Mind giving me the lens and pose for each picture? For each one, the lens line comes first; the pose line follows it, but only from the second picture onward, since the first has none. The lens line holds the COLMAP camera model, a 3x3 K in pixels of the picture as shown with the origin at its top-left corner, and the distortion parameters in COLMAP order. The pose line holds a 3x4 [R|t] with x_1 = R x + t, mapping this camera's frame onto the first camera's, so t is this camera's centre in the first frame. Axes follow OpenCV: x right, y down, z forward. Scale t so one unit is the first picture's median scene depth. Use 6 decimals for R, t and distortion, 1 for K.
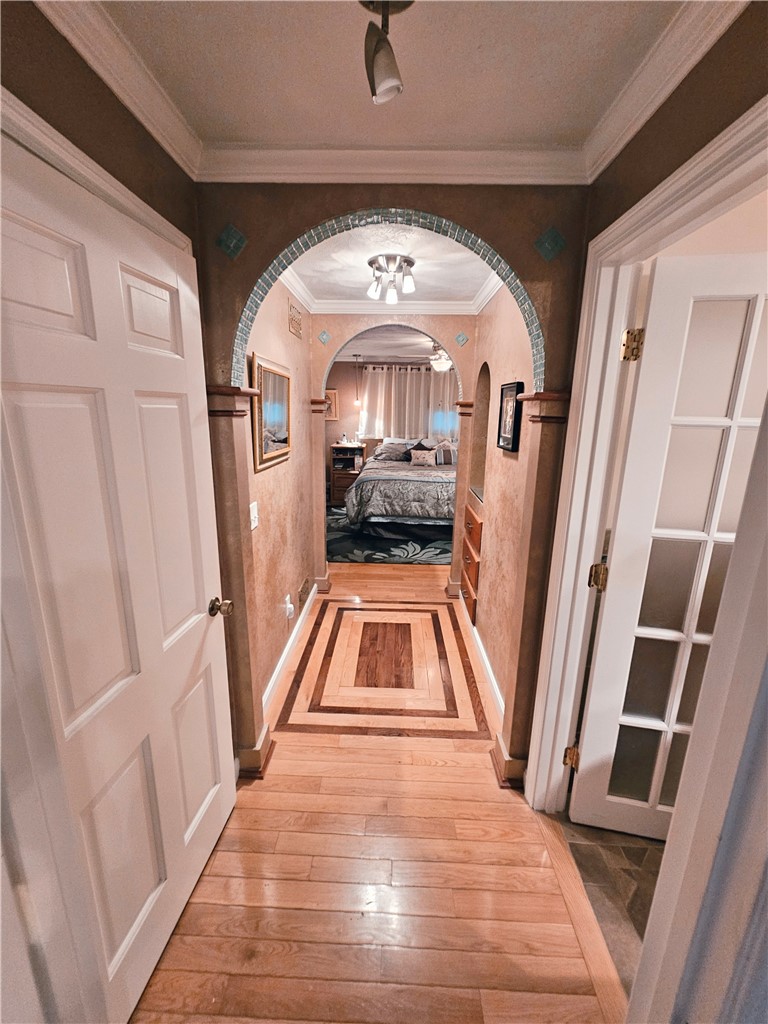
lens RADIAL K [[419.2, 0, 380.3], [0, 419.2, 508.8], [0, 0, 1]] dist [-0.002467, 0.000511]
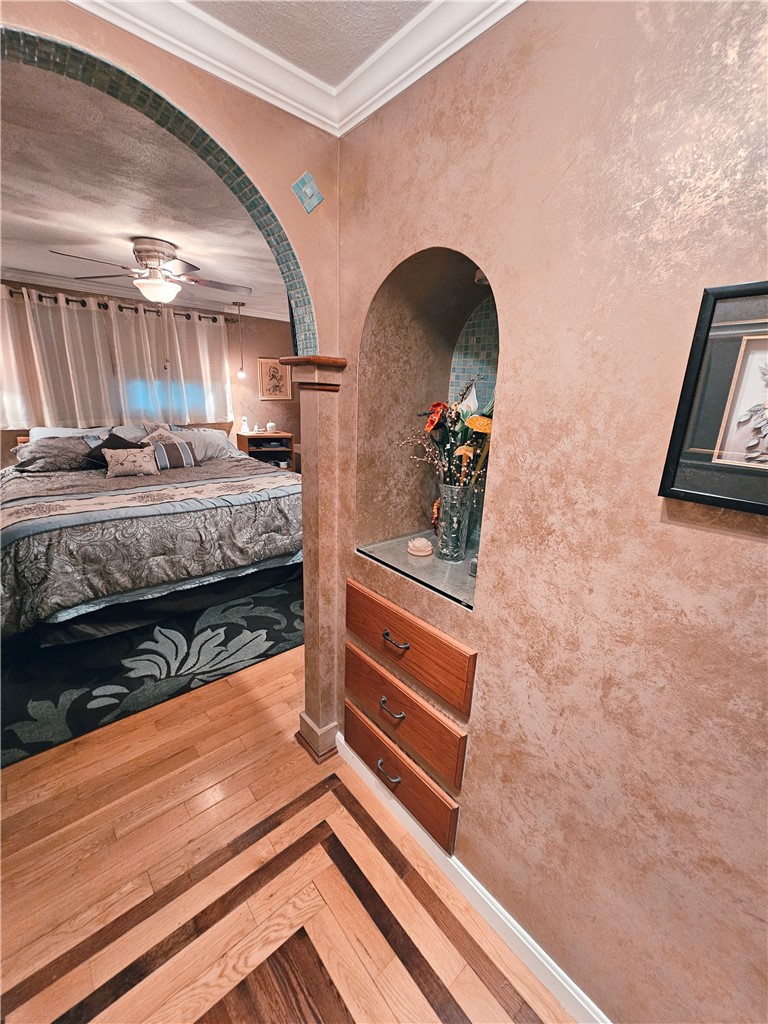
lens RADIAL K [[419.2, 0, 385.3], [0, 419.2, 509.2], [0, 0, 1]] dist [-0.002467, 0.000511]
pose [[0.732742, -0.173394, 0.658045, -0.038741], [0.132254, 0.984841, 0.112237, -0.090990], [-0.667531, 0.004788, 0.744567, 0.408508]]
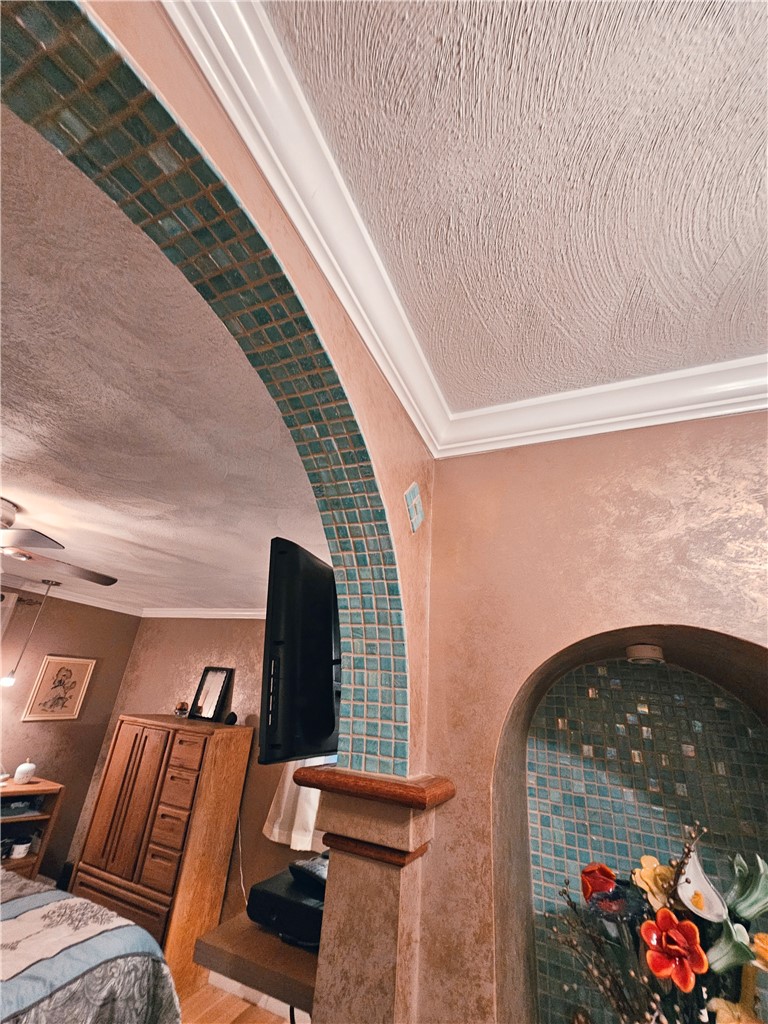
lens RADIAL K [[419.2, 0, 389.8], [0, 419.2, 503.8], [0, 0, 1]] dist [-0.002467, 0.000511]
pose [[0.358627, 0.406208, 0.840465, -0.018082], [0.146087, 0.864839, -0.480324, -0.176496], [-0.921979, 0.295038, 0.250813, 0.587633]]
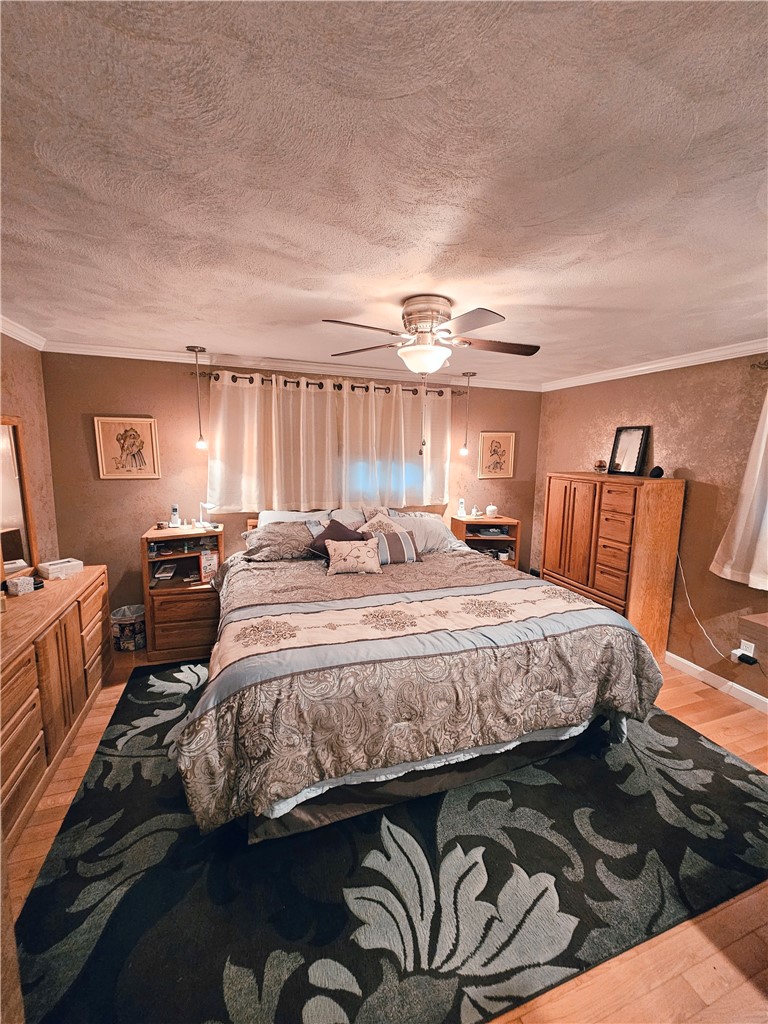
lens RADIAL K [[419.2, 0, 384.8], [0, 419.2, 508.4], [0, 0, 1]] dist [-0.002467, 0.000511]
pose [[0.931543, -0.042987, 0.361082, -0.046950], [0.076731, 0.993867, -0.079635, -0.162649], [-0.355444, 0.101889, 0.929127, 0.631321]]
